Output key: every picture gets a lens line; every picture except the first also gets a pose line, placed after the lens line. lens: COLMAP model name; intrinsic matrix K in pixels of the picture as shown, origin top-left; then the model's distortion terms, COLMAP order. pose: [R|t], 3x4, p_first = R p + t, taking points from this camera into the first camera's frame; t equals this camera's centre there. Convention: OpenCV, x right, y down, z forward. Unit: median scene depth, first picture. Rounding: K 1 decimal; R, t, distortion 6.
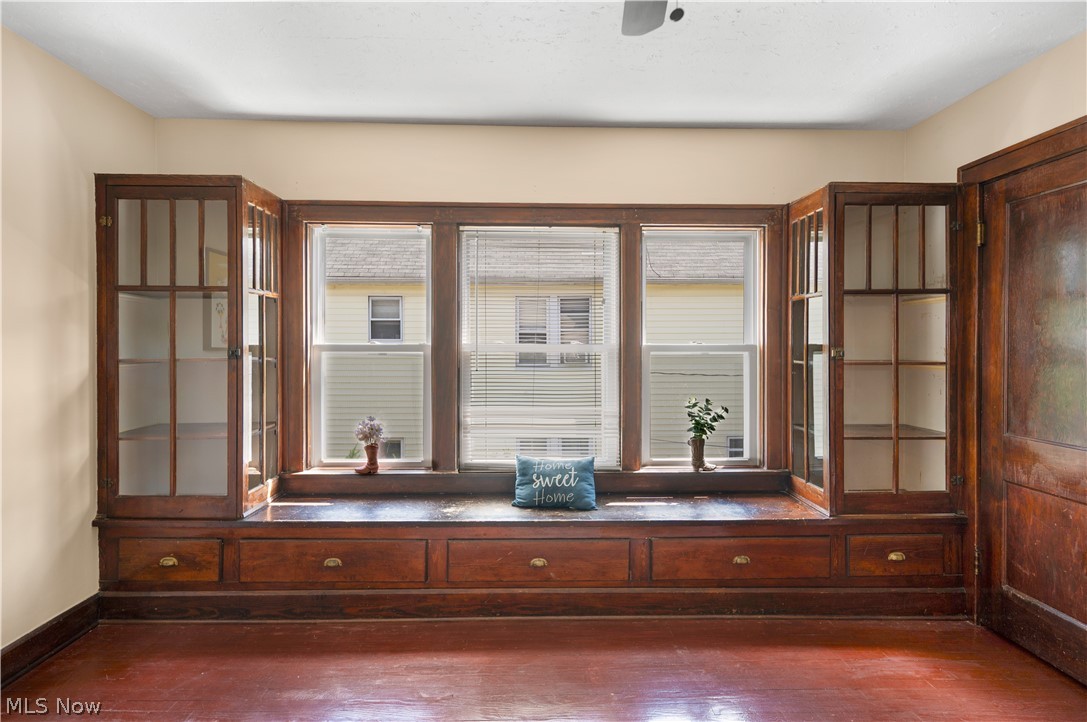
lens RADIAL K [[515.3, 0, 543.6], [0, 515.3, 350.2], [0, 0, 1]] dist [0.008898, -0.000336]
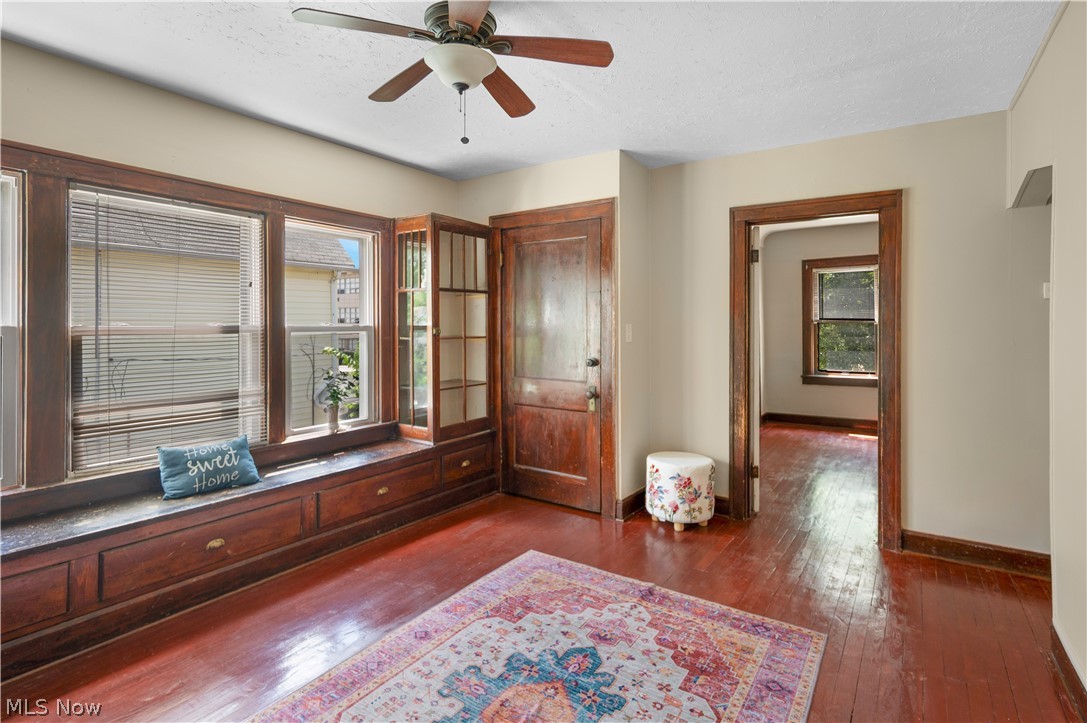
lens RADIAL K [[515.3, 0, 547.8], [0, 515.3, 326.6], [0, 0, 1]] dist [0.008898, -0.000336]
pose [[0.596988, -0.003436, 0.802243, -0.397187], [0.009074, 0.999956, -0.002470, -0.001147], [-0.802199, 0.008754, 0.596993, -0.109677]]
